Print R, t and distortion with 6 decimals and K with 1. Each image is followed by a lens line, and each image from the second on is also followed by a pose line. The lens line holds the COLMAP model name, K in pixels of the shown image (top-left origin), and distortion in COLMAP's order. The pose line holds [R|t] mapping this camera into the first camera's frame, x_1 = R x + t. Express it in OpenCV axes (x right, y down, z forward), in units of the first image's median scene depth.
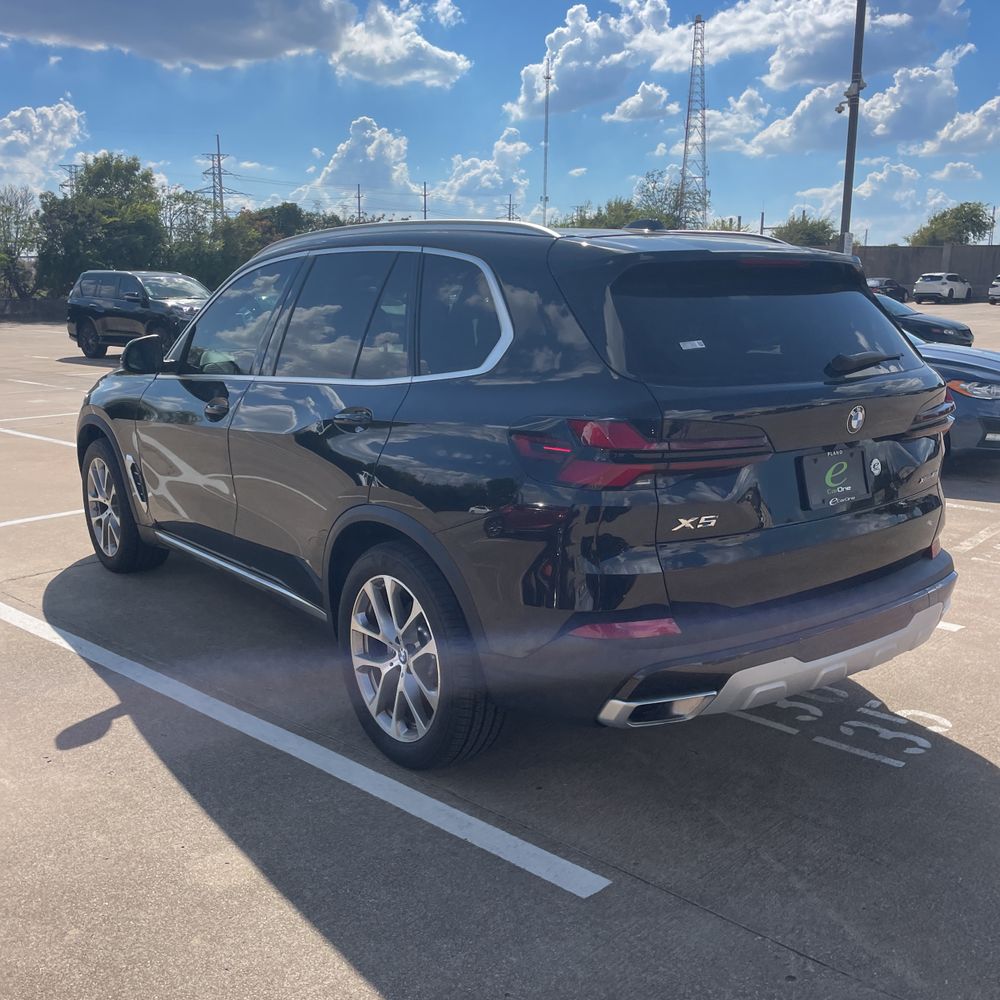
lens RADIAL K [[1007.5, 0, 519.4], [0, 1007.5, 517.3], [0, 0, 1]] dist [0.095619, -0.145658]
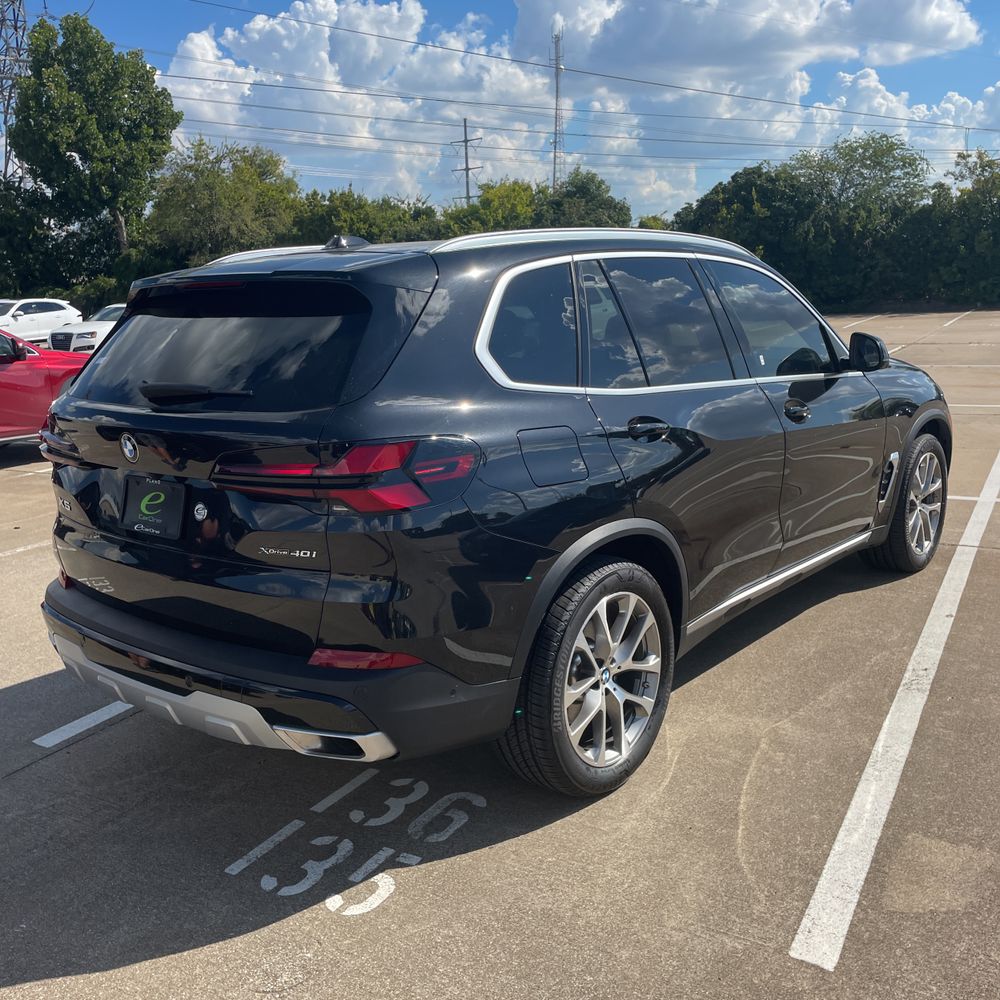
lens RADIAL K [[1005.8, 0, 493.6], [0, 1005.8, 510.7], [0, 0, 1]] dist [0.089204, -0.121436]
pose [[0.199067, 0.199540, -0.959456, 1.053103], [-0.179458, 0.969918, 0.164482, -0.203838], [0.963414, 0.139439, 0.228888, 0.879137]]
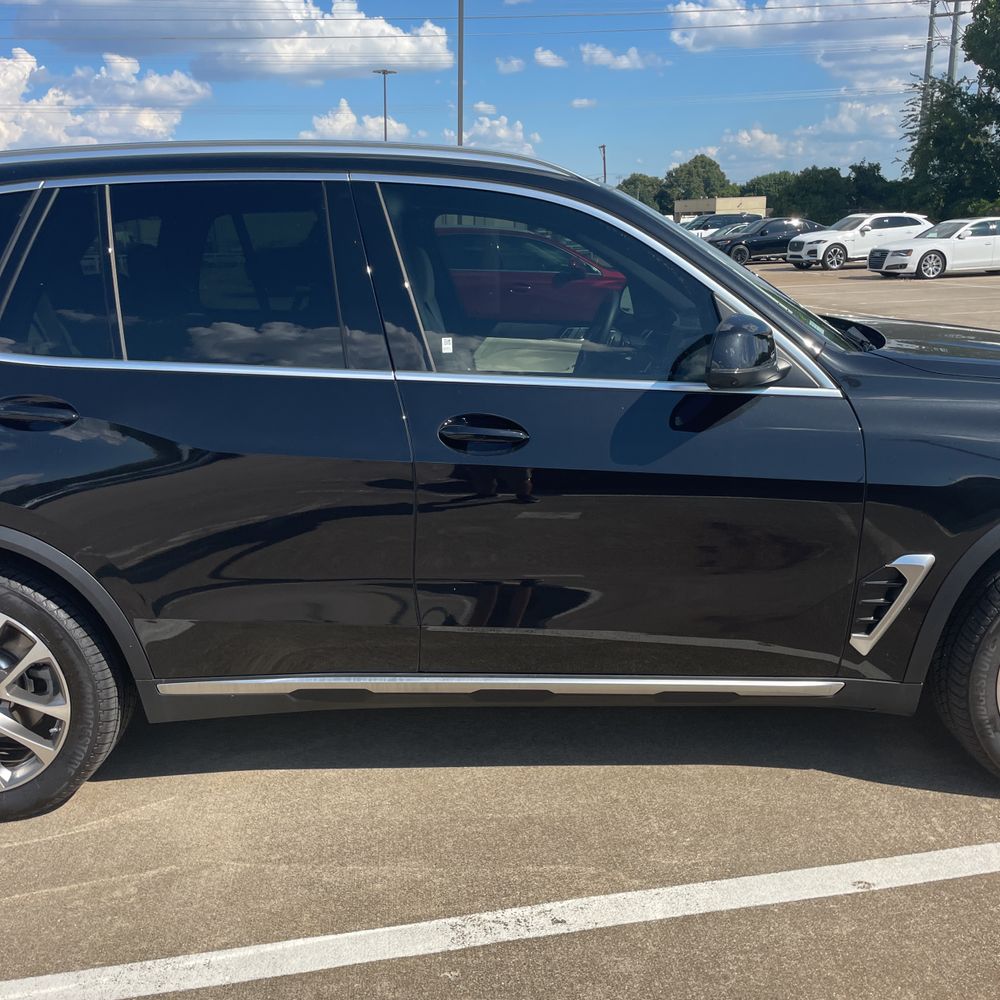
lens RADIAL K [[1011.8, 0, 494.0], [0, 1011.8, 515.3], [0, 0, 1]] dist [0.087220, -0.128436]
pose [[-0.625266, 0.219888, -0.748794, 0.527730], [-0.152671, 0.906481, 0.393679, -0.399782], [0.765333, 0.360473, -0.533221, 1.790713]]
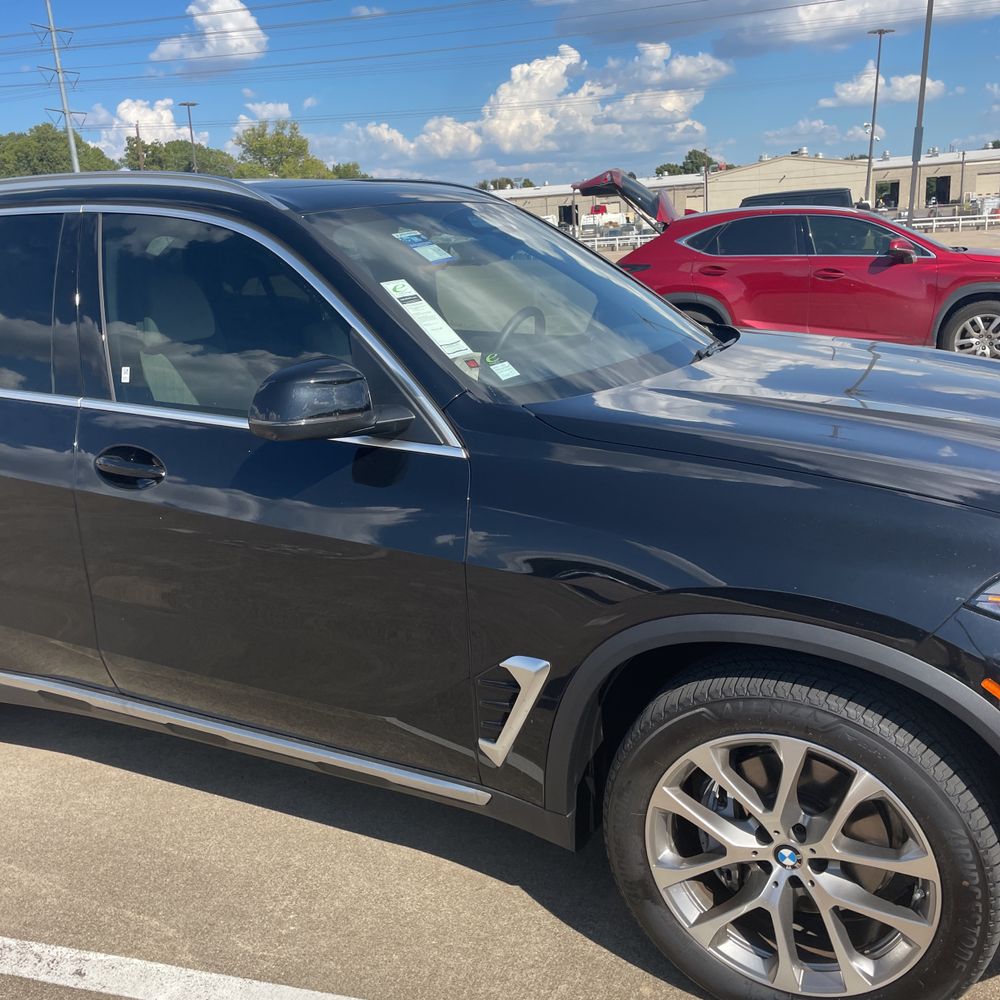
lens RADIAL K [[1005.8, 0, 493.6], [0, 1005.8, 510.7], [0, 0, 1]] dist [0.089204, -0.121436]
pose [[-0.911045, 0.155518, -0.381852, 0.033821], [-0.039546, 0.888907, 0.456378, -0.475265], [0.410406, 0.430882, -0.803684, 2.064518]]
